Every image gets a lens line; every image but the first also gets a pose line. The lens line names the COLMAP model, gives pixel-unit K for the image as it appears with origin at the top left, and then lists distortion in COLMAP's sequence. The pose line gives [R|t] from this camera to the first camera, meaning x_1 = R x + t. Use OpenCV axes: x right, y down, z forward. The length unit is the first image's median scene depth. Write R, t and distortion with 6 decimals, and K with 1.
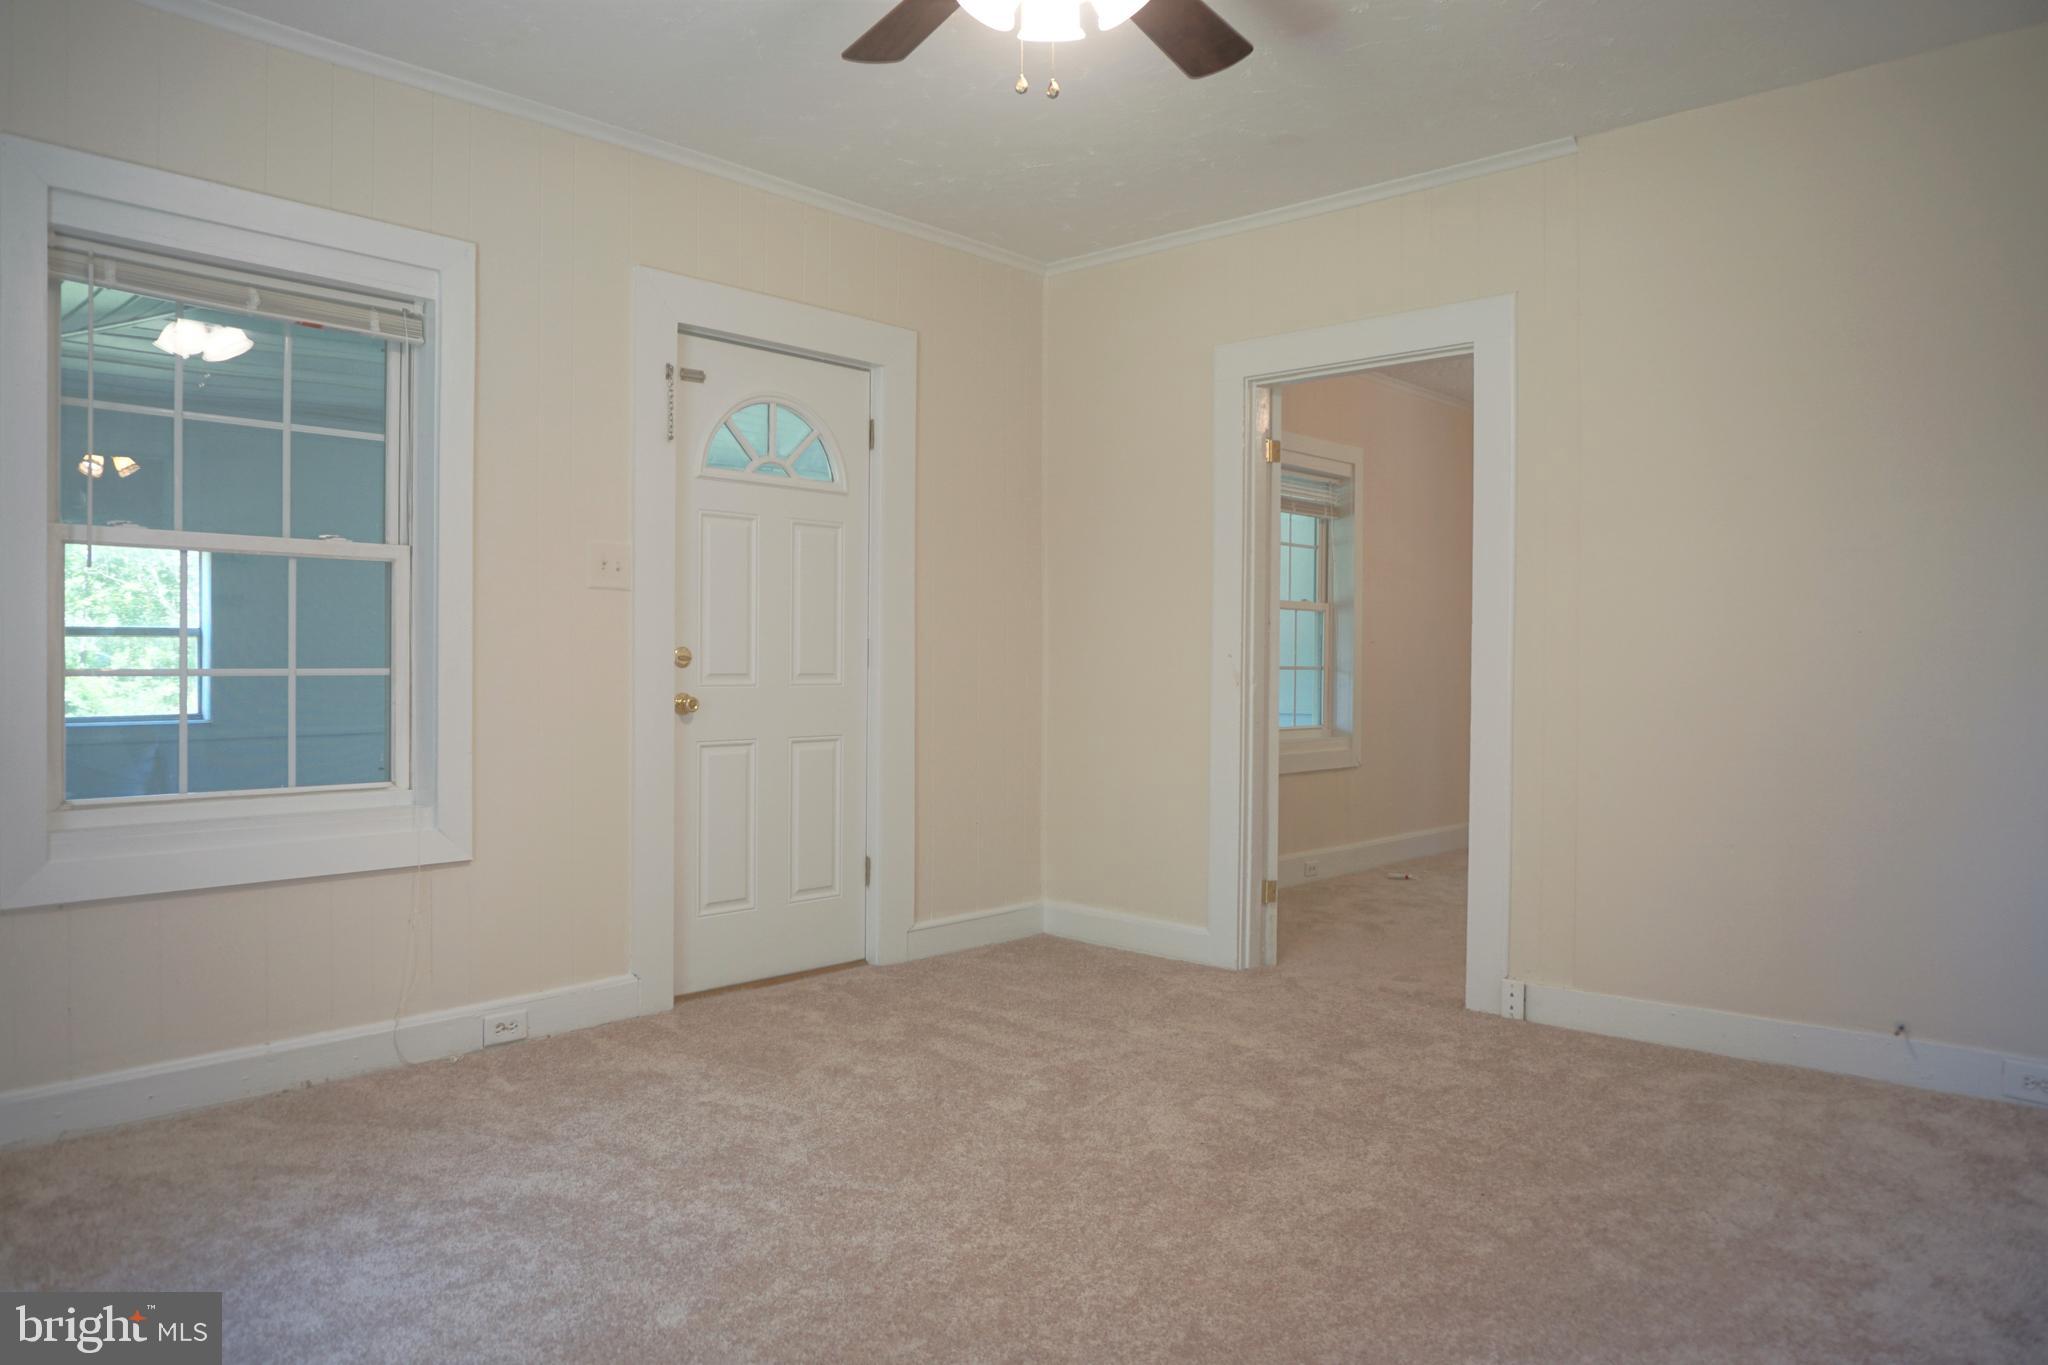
lens RADIAL K [[1371.2, 0, 1029.5], [0, 1371.2, 676.1], [0, 0, 1]] dist [-0.058423, 0.037614]
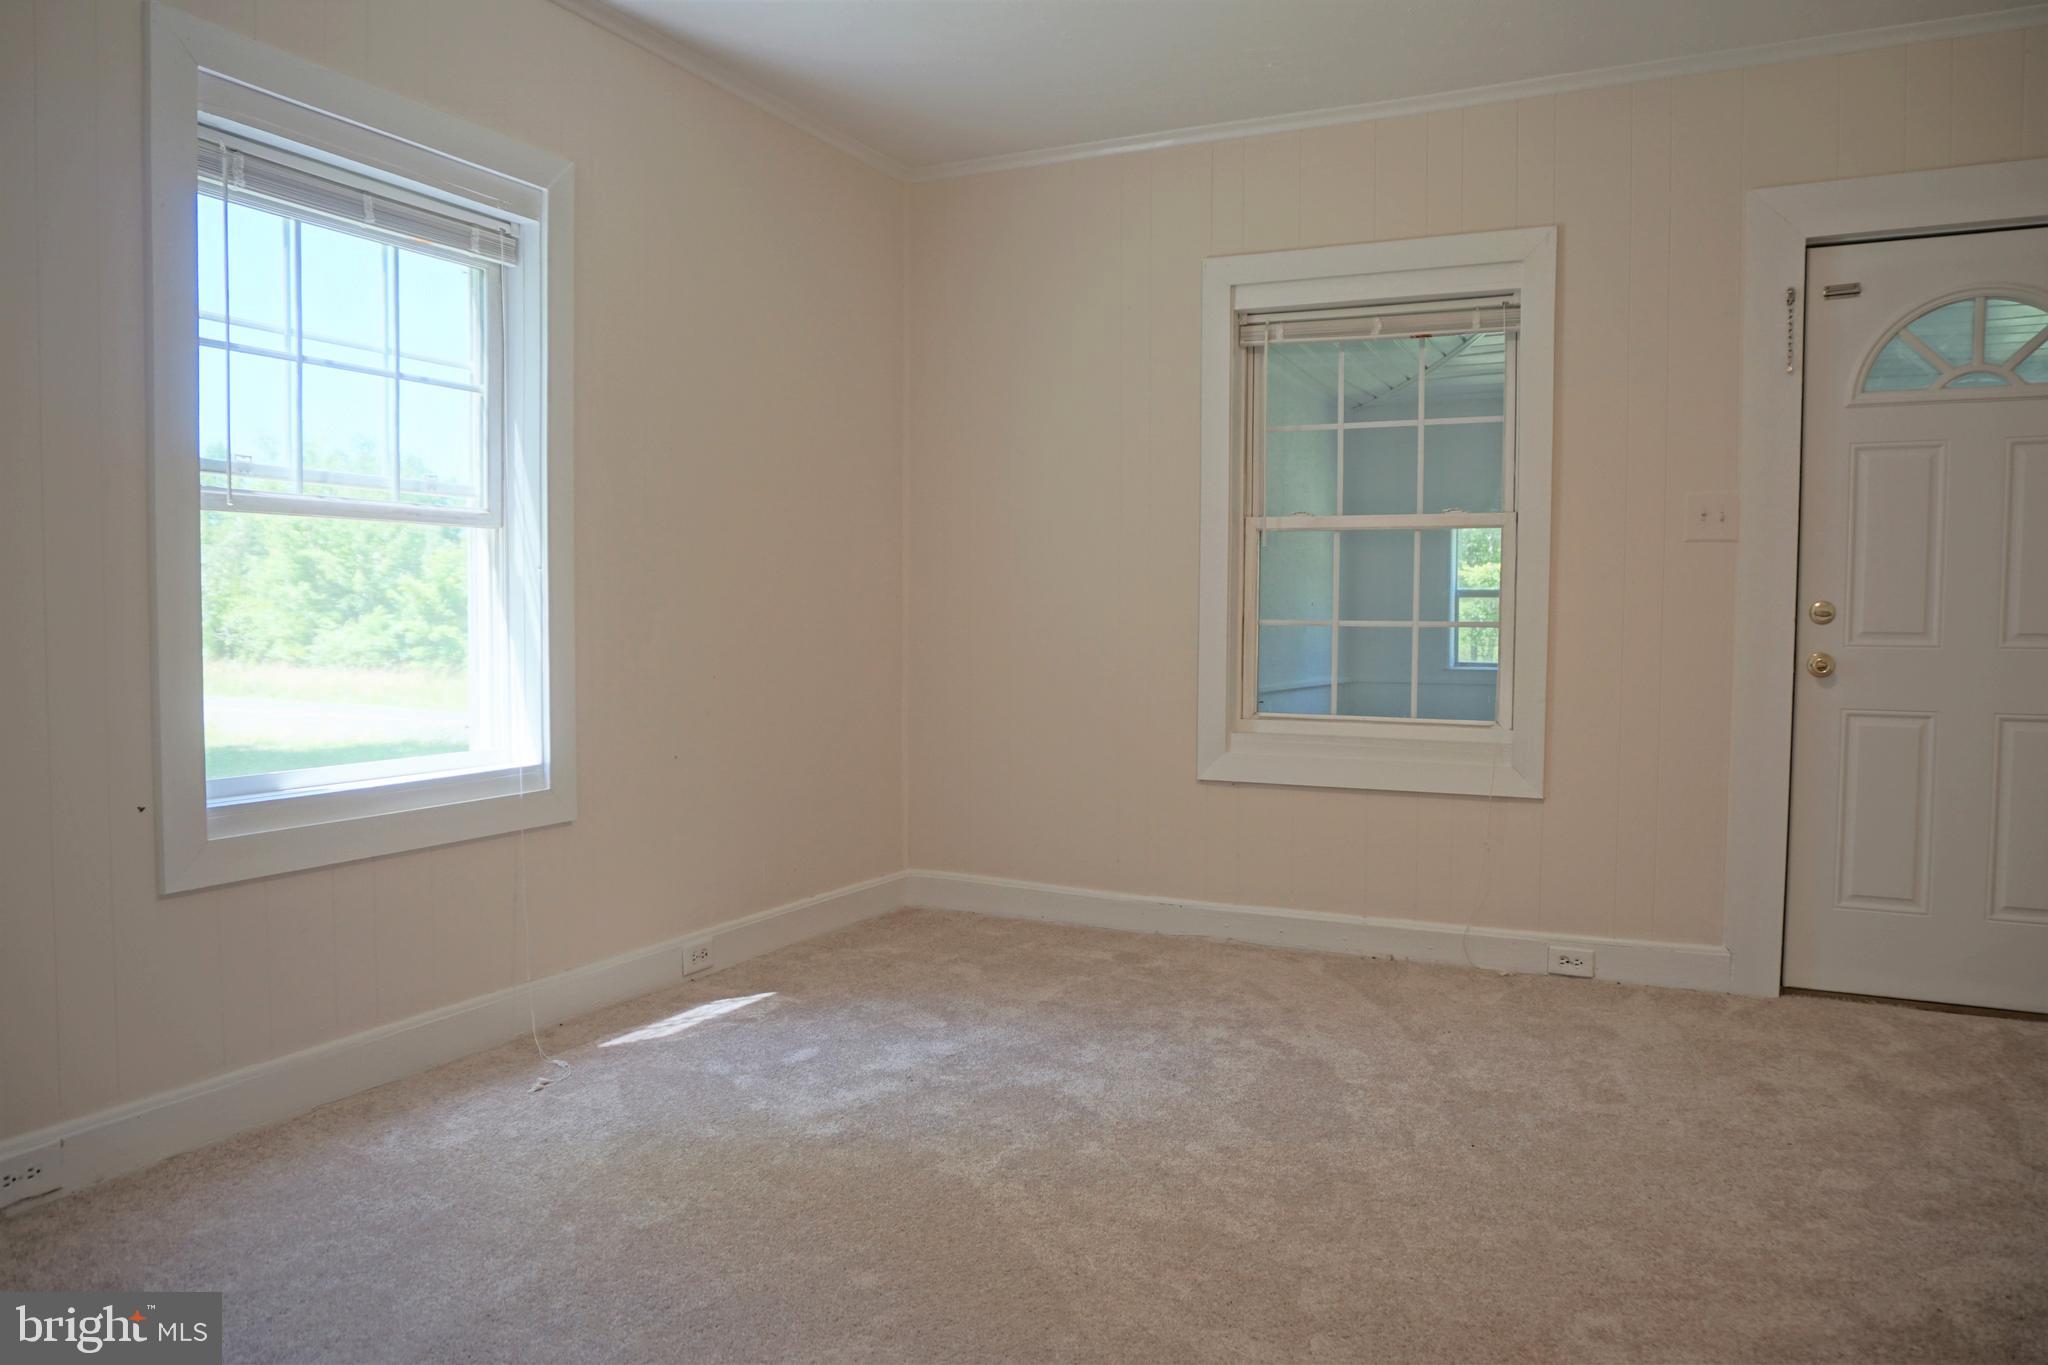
lens RADIAL K [[1371.2, 0, 1029.5], [0, 1371.2, 676.1], [0, 0, 1]] dist [-0.058423, 0.037614]
pose [[0.301374, 0.041848, -0.952587, 0.523734], [-0.015073, 0.999121, 0.039123, 0.000788], [0.953387, 0.002568, 0.301739, 0.294497]]
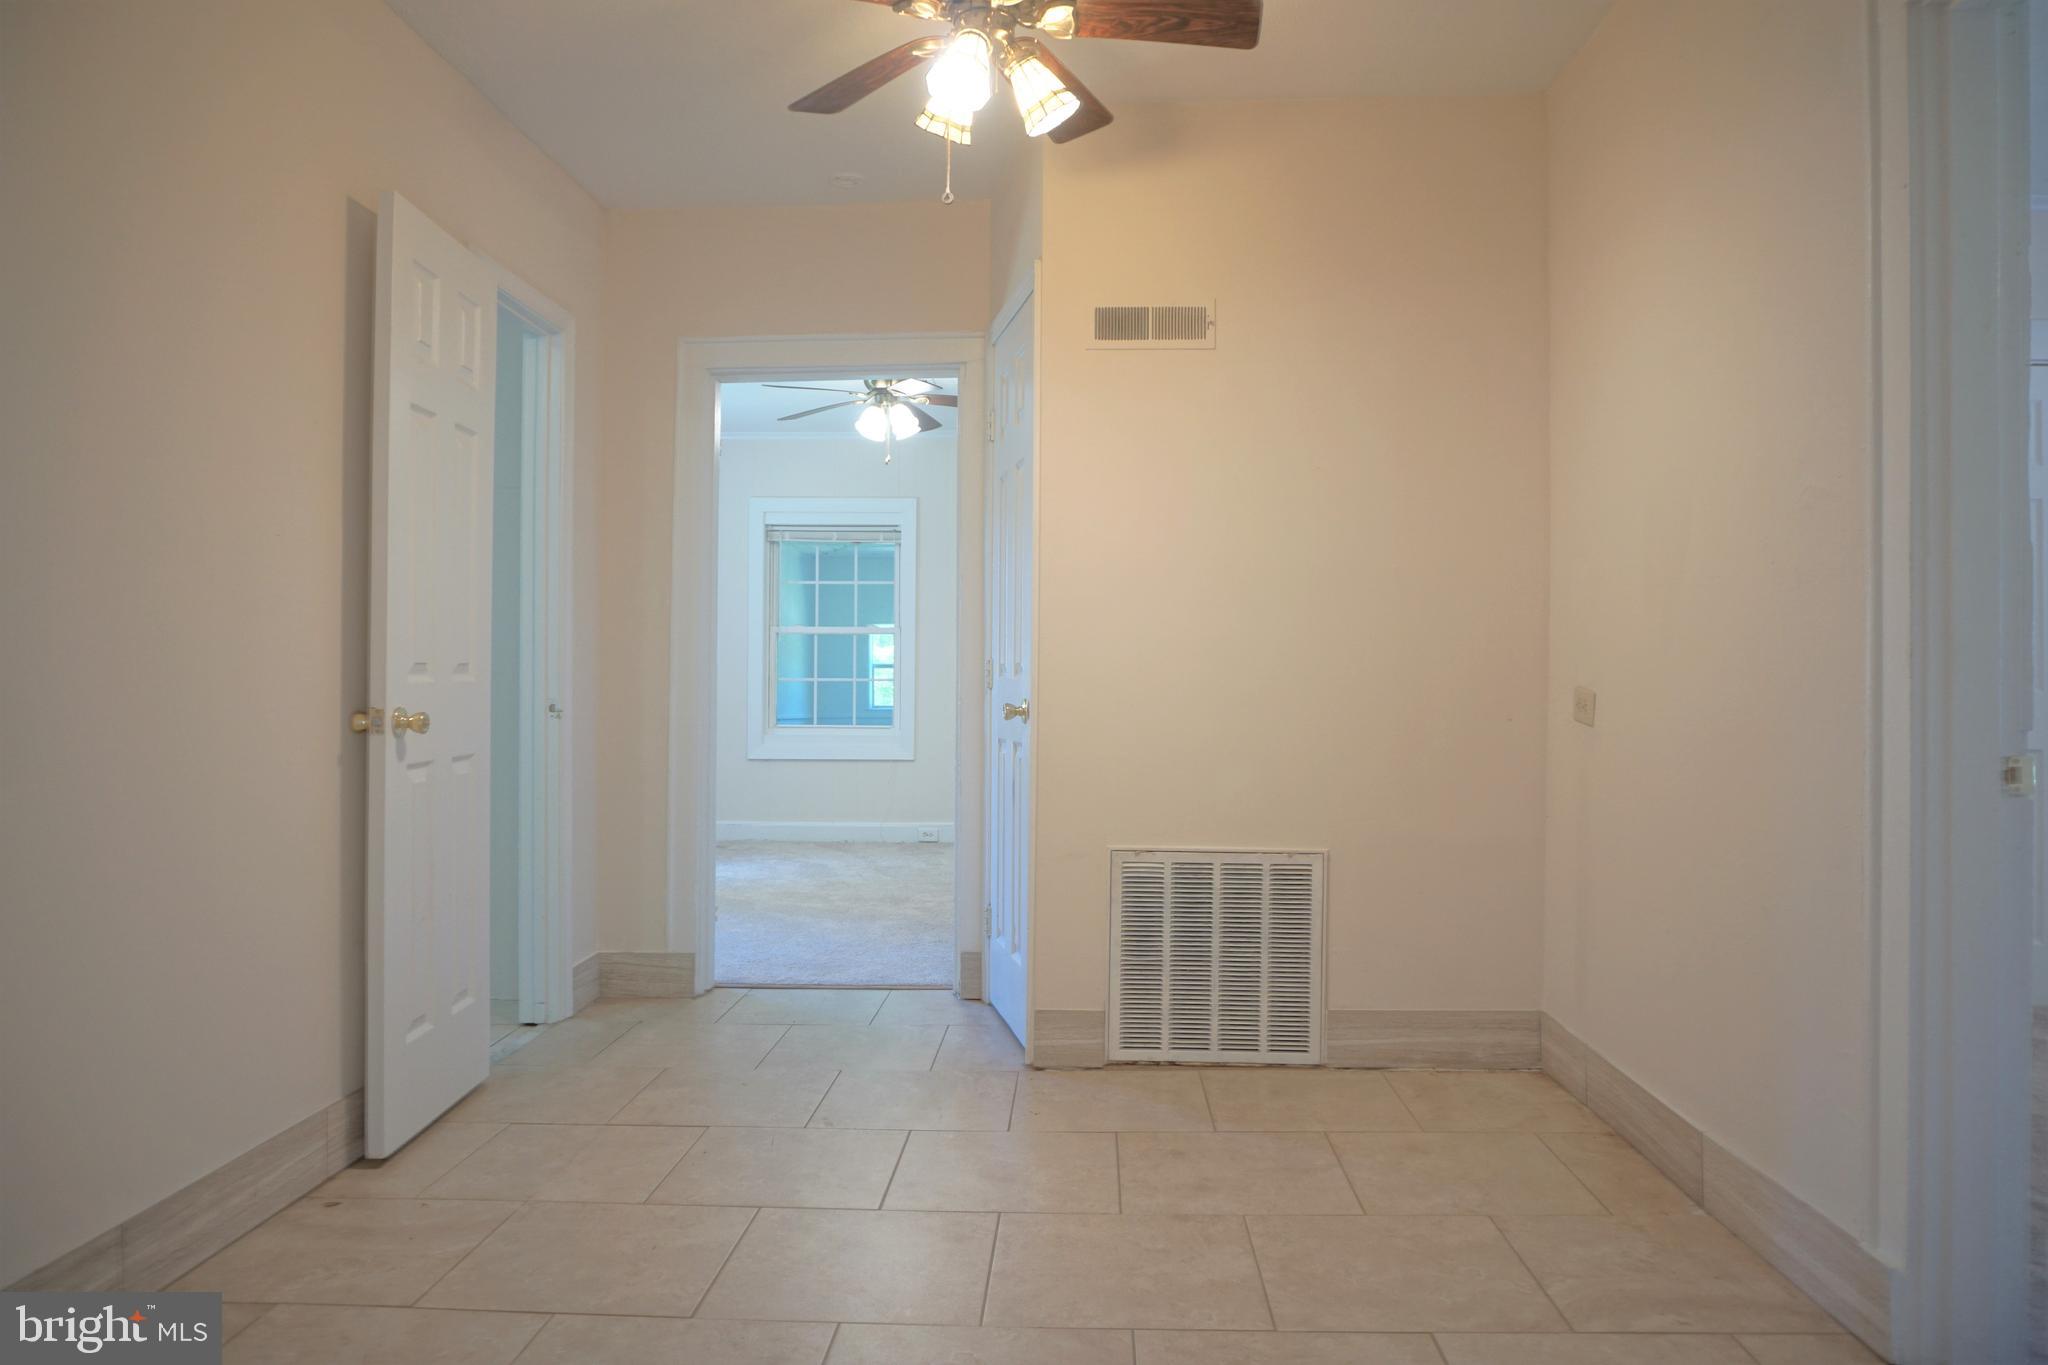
lens RADIAL K [[1371.2, 0, 1029.5], [0, 1371.2, 676.1], [0, 0, 1]] dist [-0.058423, 0.037614]
pose [[0.671132, -0.008110, -0.741294, 1.555707], [-0.008927, 0.999779, -0.019020, 0.035043], [0.741284, 0.019382, 0.670911, -0.466116]]
